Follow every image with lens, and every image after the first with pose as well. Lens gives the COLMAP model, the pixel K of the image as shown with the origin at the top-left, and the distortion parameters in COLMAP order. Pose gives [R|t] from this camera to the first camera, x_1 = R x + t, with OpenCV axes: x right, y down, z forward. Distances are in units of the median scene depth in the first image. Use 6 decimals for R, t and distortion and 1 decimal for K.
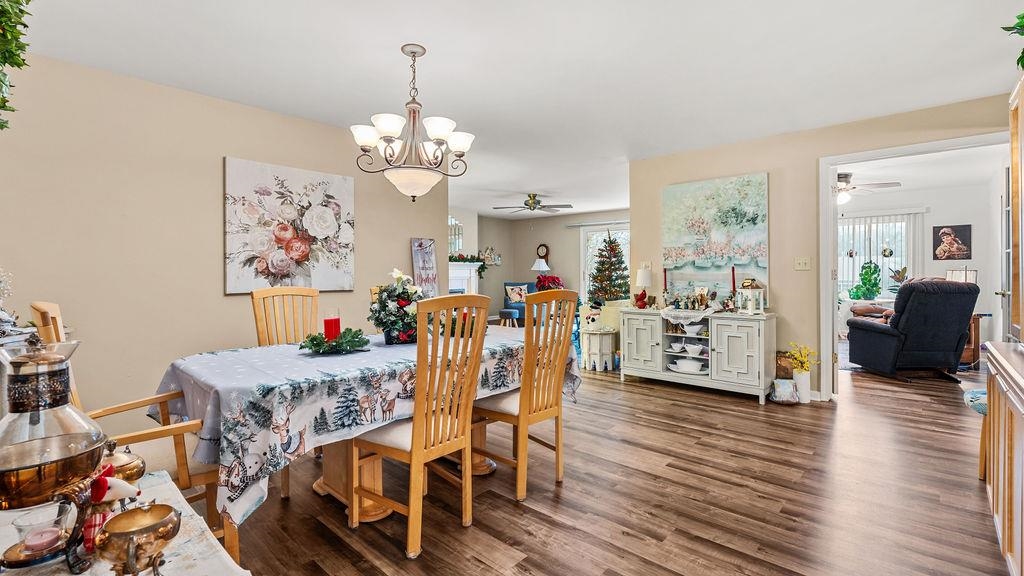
lens RADIAL K [[449.8, 0, 514.8], [0, 449.8, 273.7], [0, 0, 1]] dist [-0.003424, 0.001735]
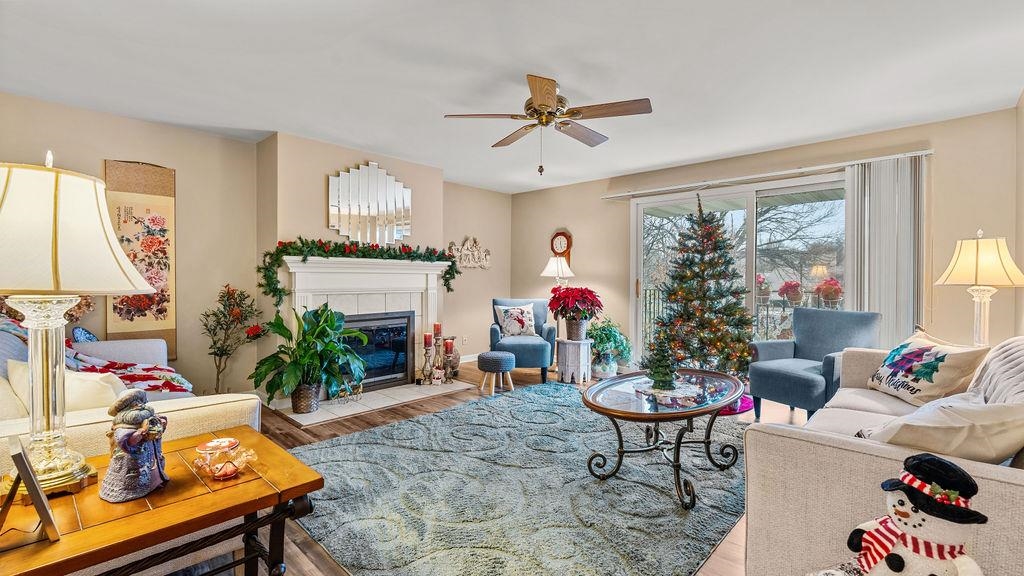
lens RADIAL K [[449.8, 0, 512.7], [0, 449.8, 287.0], [0, 0, 1]] dist [-0.003424, 0.001735]
pose [[0.999628, 0.007079, -0.026343, 0.045600], [-0.006776, 0.999910, 0.011586, -0.003910], [0.026423, -0.011404, 0.999586, 1.219857]]
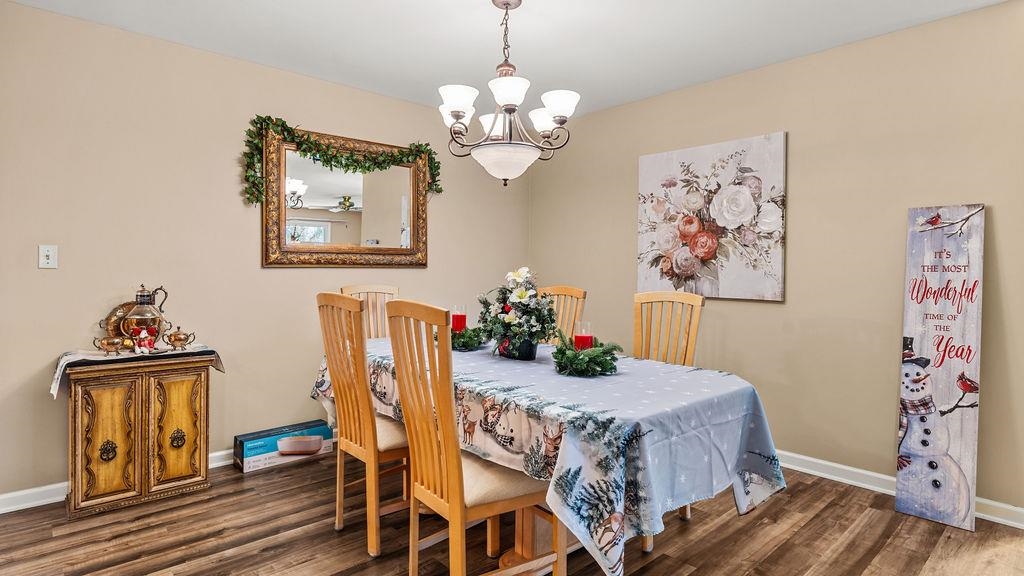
lens RADIAL K [[531.7, 0, 520.0], [0, 531.7, 275.7], [0, 0, 1]] dist [0.000271, -0.000275]
pose [[-0.083037, 0.009206, -0.996504, 0.497618], [-0.014370, 0.999842, 0.010434, -0.004160], [0.996443, 0.015186, -0.082891, 0.744567]]
